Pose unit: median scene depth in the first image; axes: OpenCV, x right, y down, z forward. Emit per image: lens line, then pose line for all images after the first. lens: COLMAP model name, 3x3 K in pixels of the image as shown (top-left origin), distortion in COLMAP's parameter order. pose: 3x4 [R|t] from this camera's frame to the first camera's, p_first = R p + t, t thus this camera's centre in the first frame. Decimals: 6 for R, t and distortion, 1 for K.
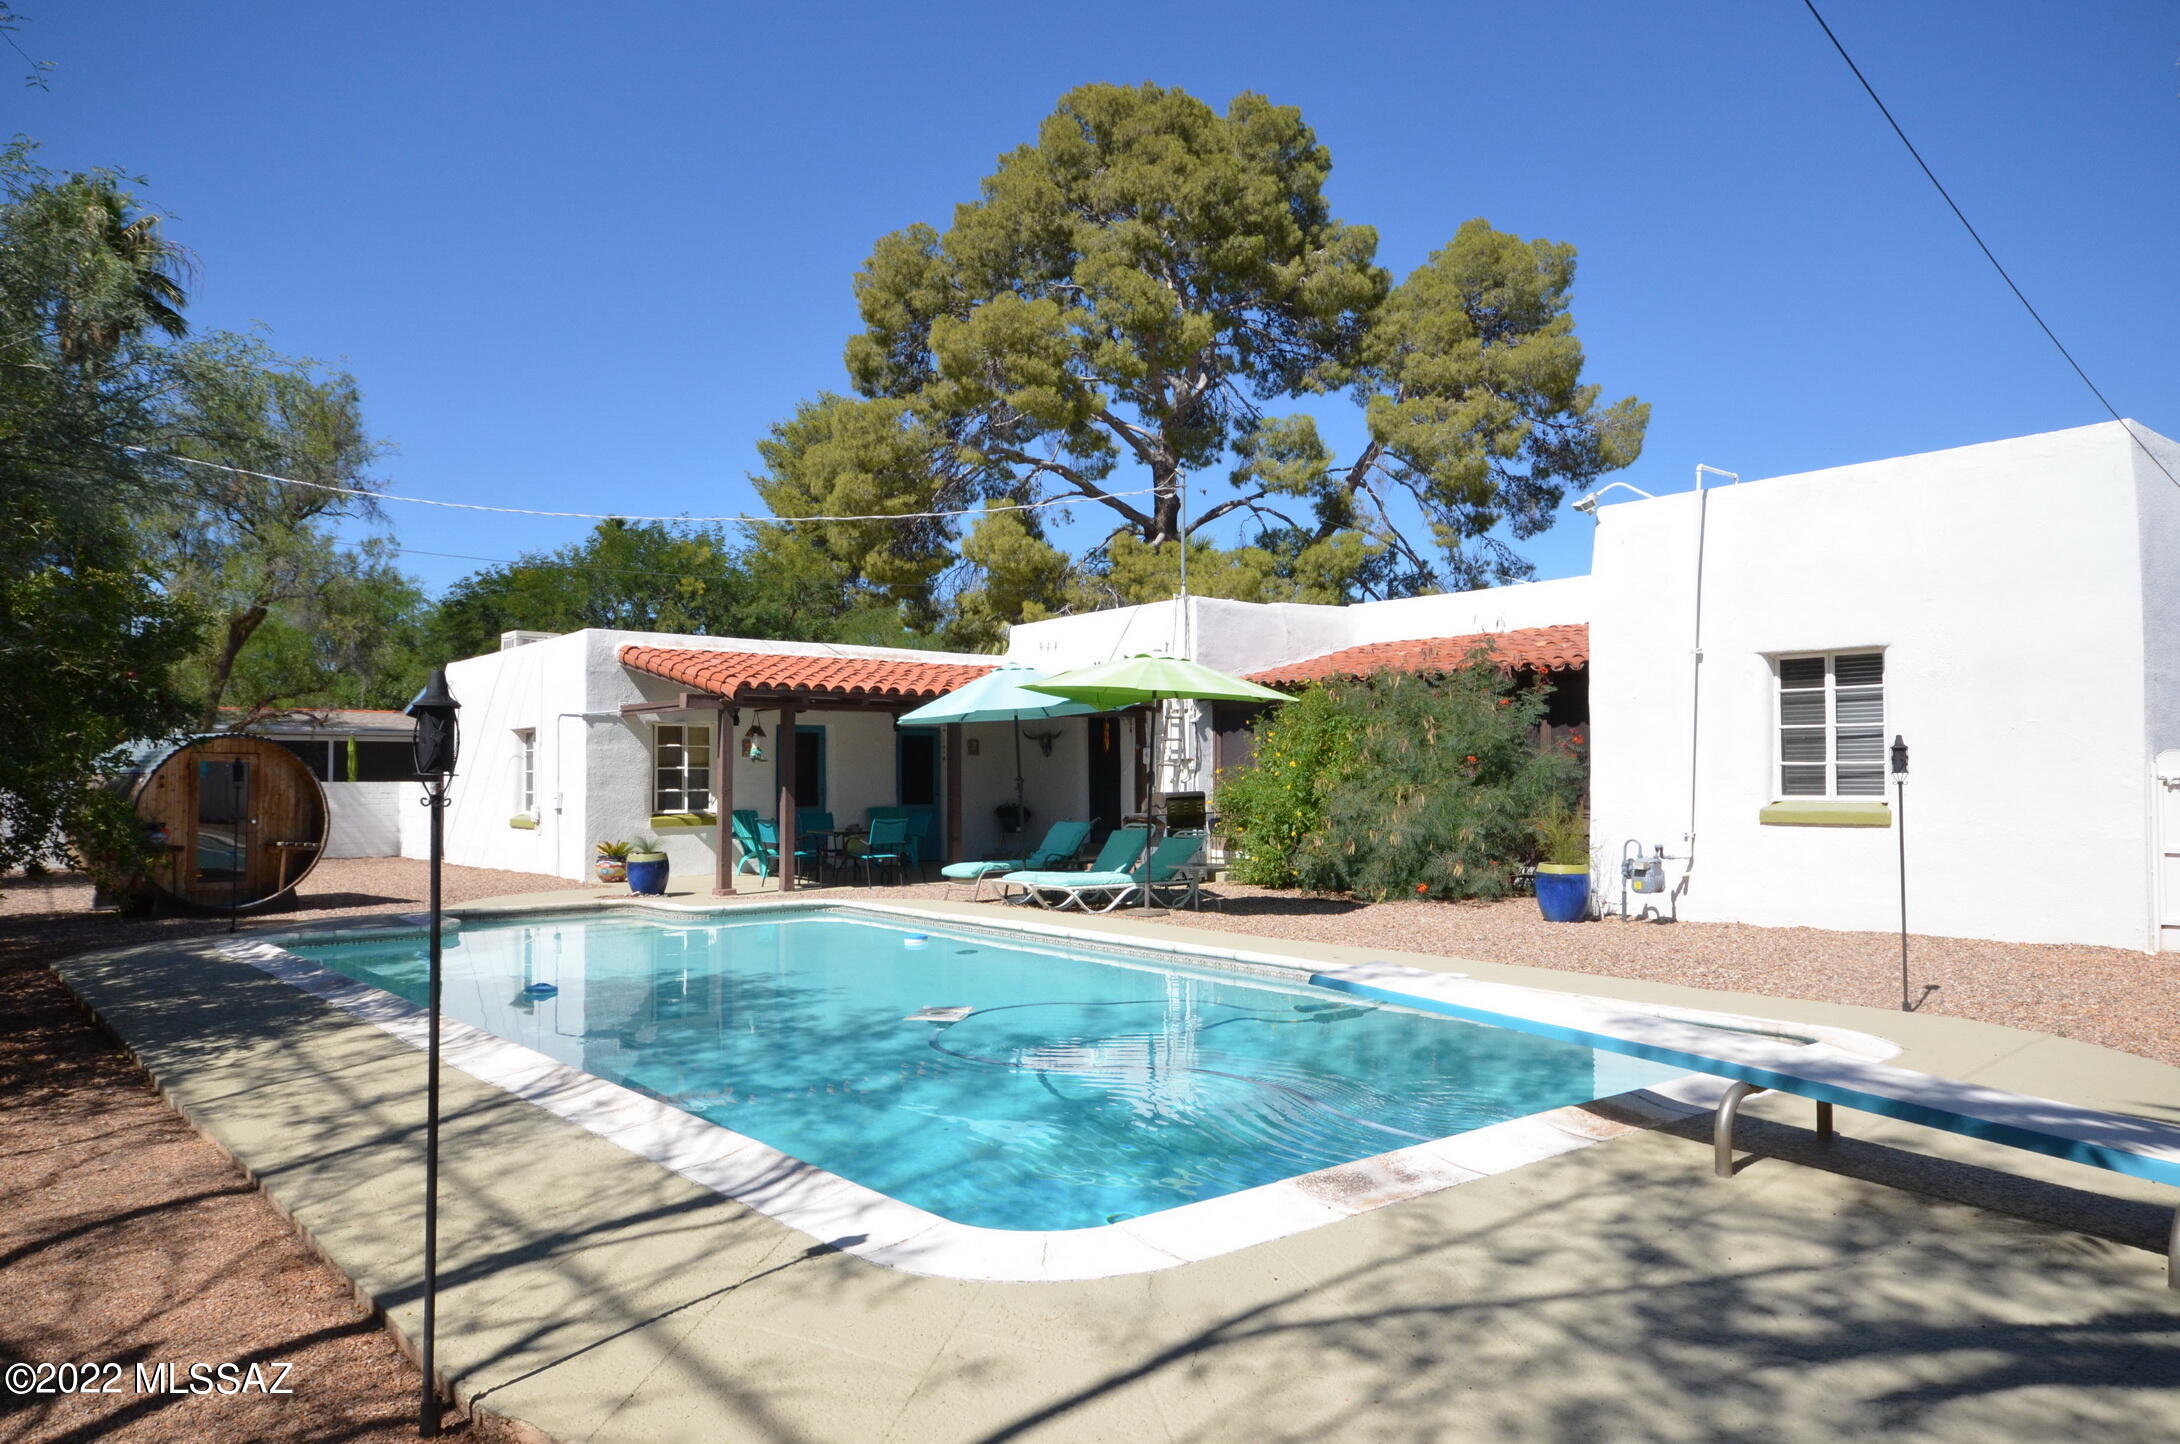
lens RADIAL K [[1437.2, 0, 1089.0], [0, 1437.2, 718.2], [0, 0, 1]] dist [0.005540, 0.002997]
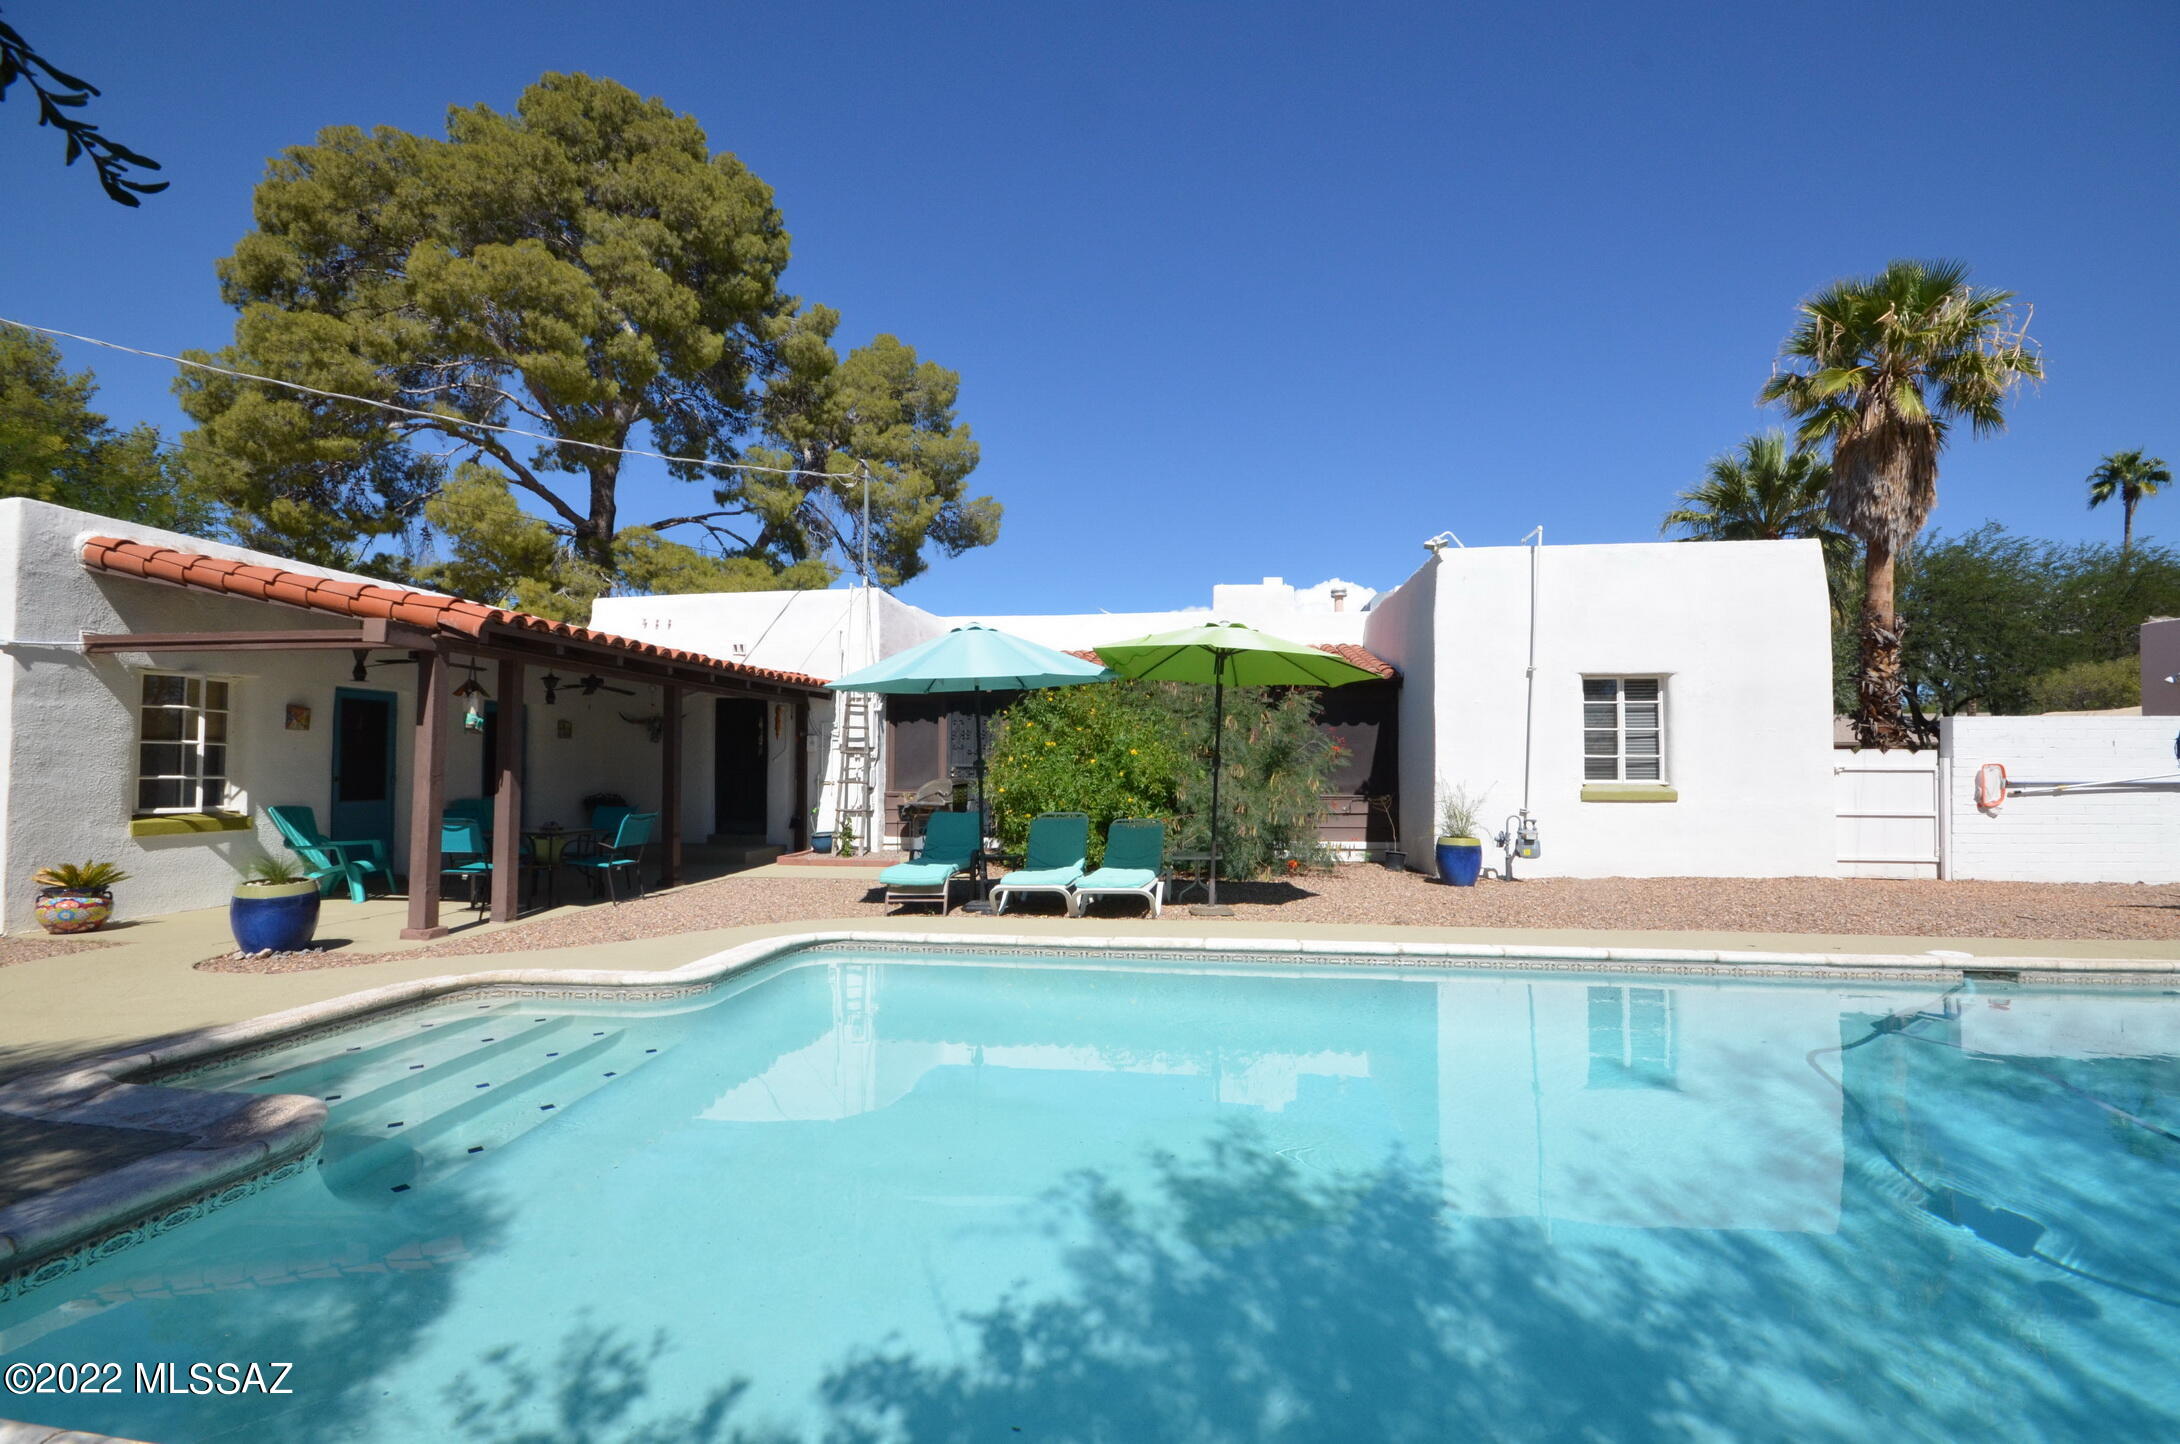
lens RADIAL K [[963.7, 0, 1116.9], [0, 963.7, 738.0], [0, 0, 1]] dist [-0.004837, 0.000588]
pose [[0.722800, 0.030136, 0.690400, -0.198933], [-0.032874, 0.999417, -0.009208, 0.016063], [-0.690275, -0.016041, 0.723369, 0.282308]]
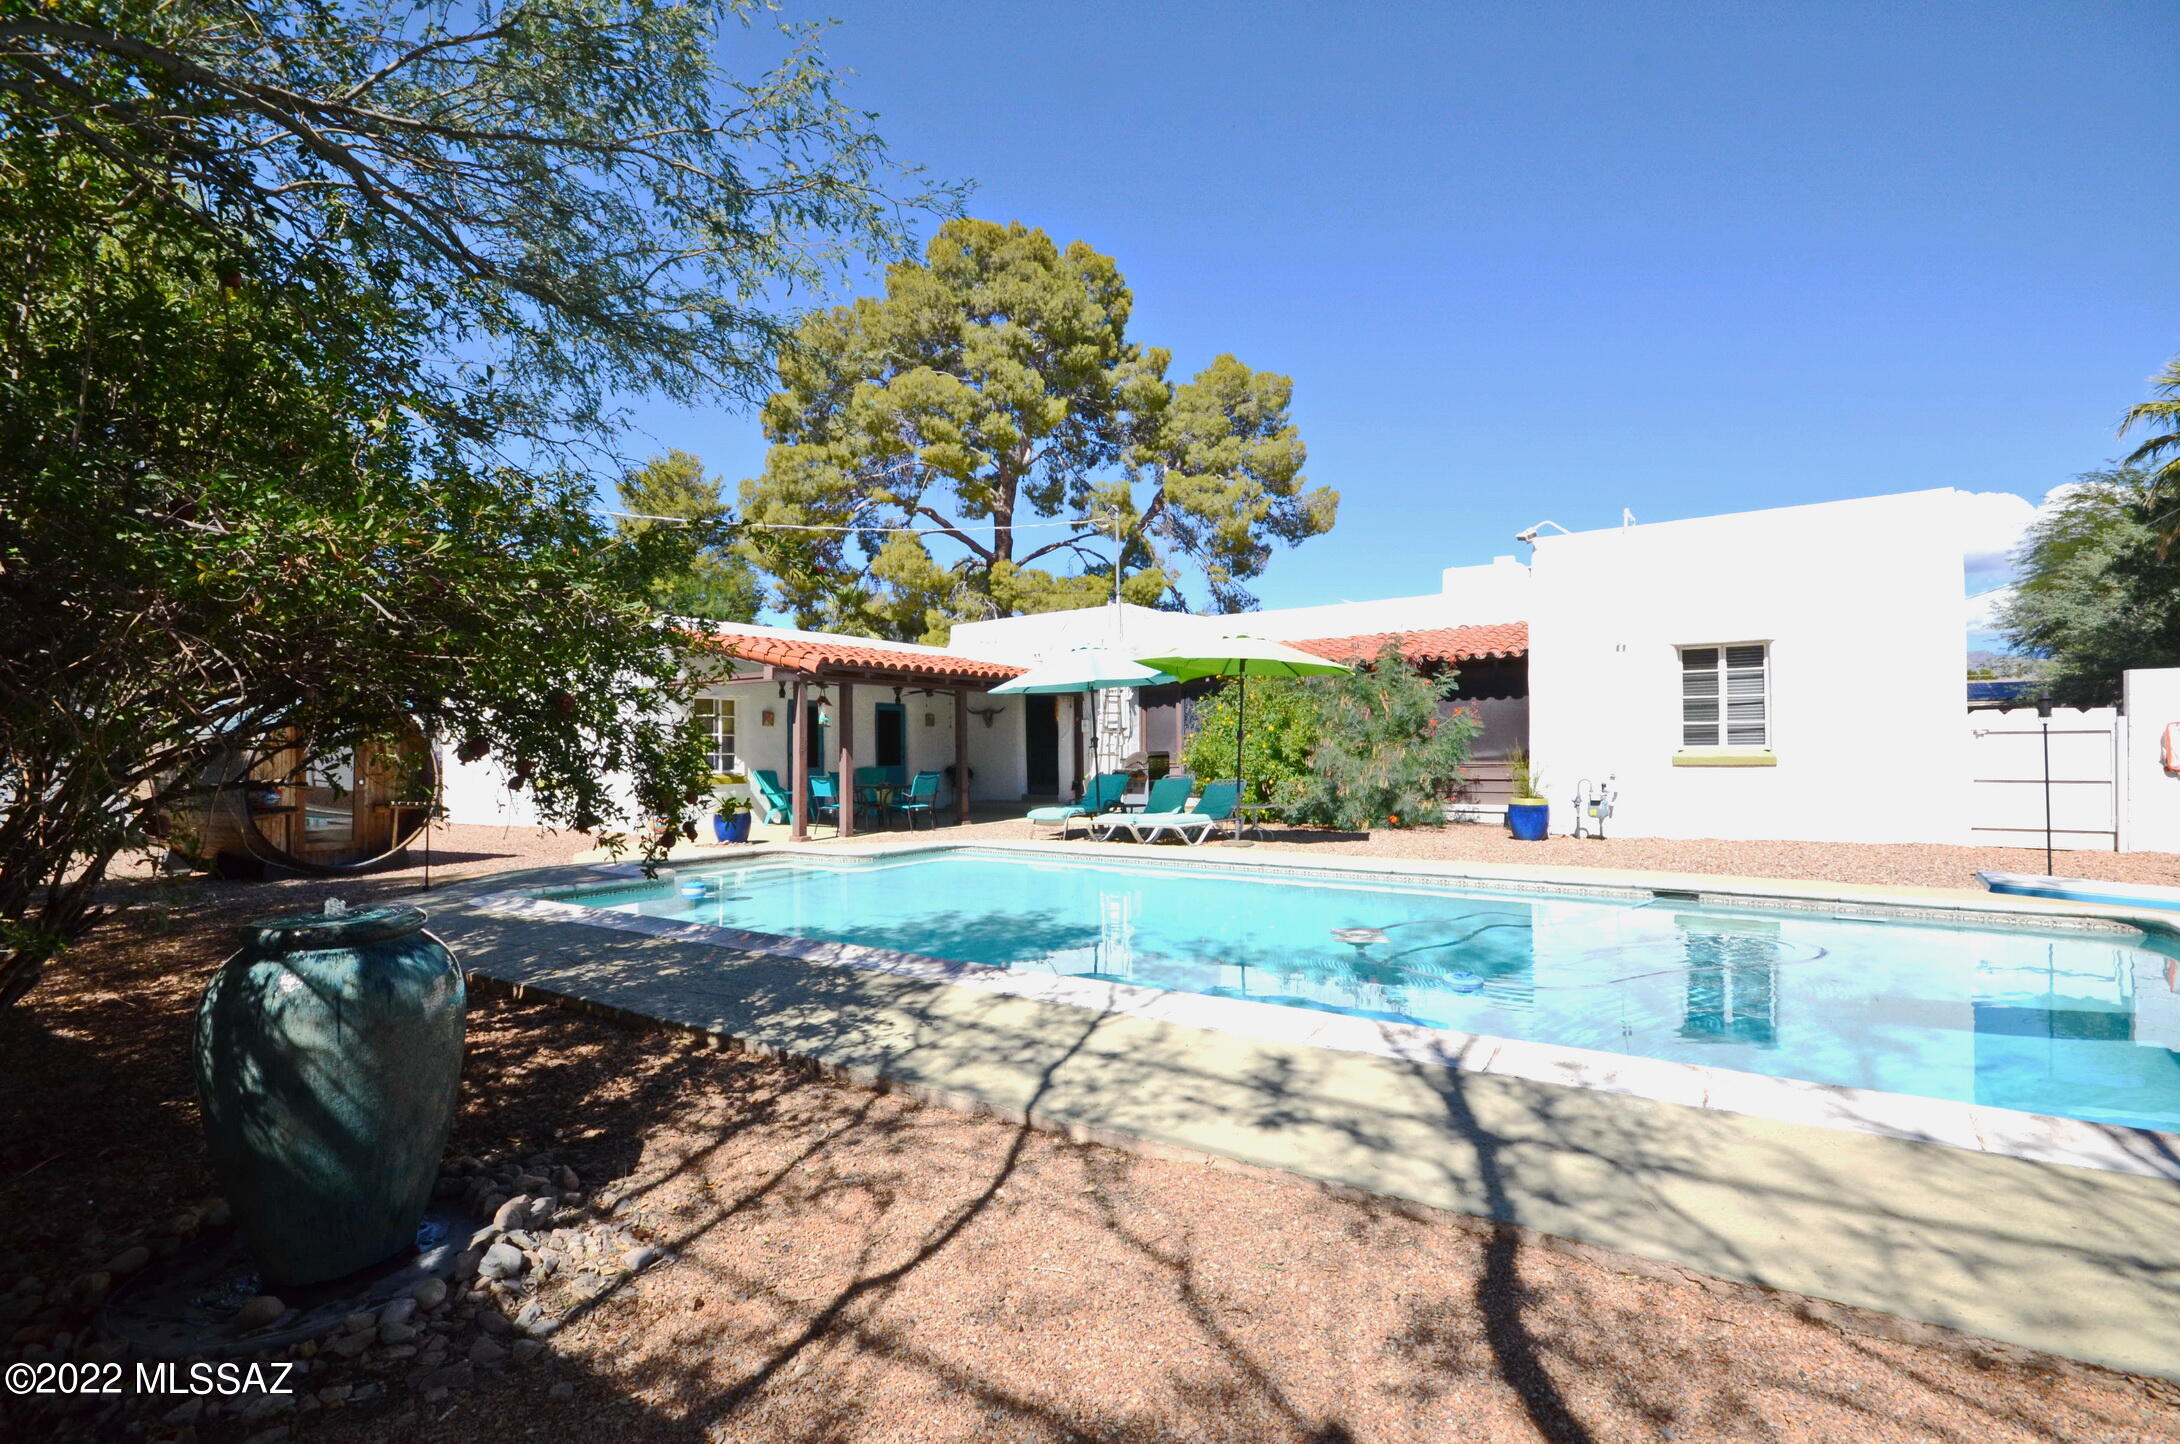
lens RADIAL K [[1000.6, 0, 1101.8], [0, 1000.6, 726.0], [0, 0, 1]] dist [-0.002863, -0.000204]
pose [[0.961297, 0.001665, 0.275509, -0.146097], [-0.005584, 0.999894, 0.013440, 0.010407], [-0.275457, -0.014459, 0.961205, 0.093541]]
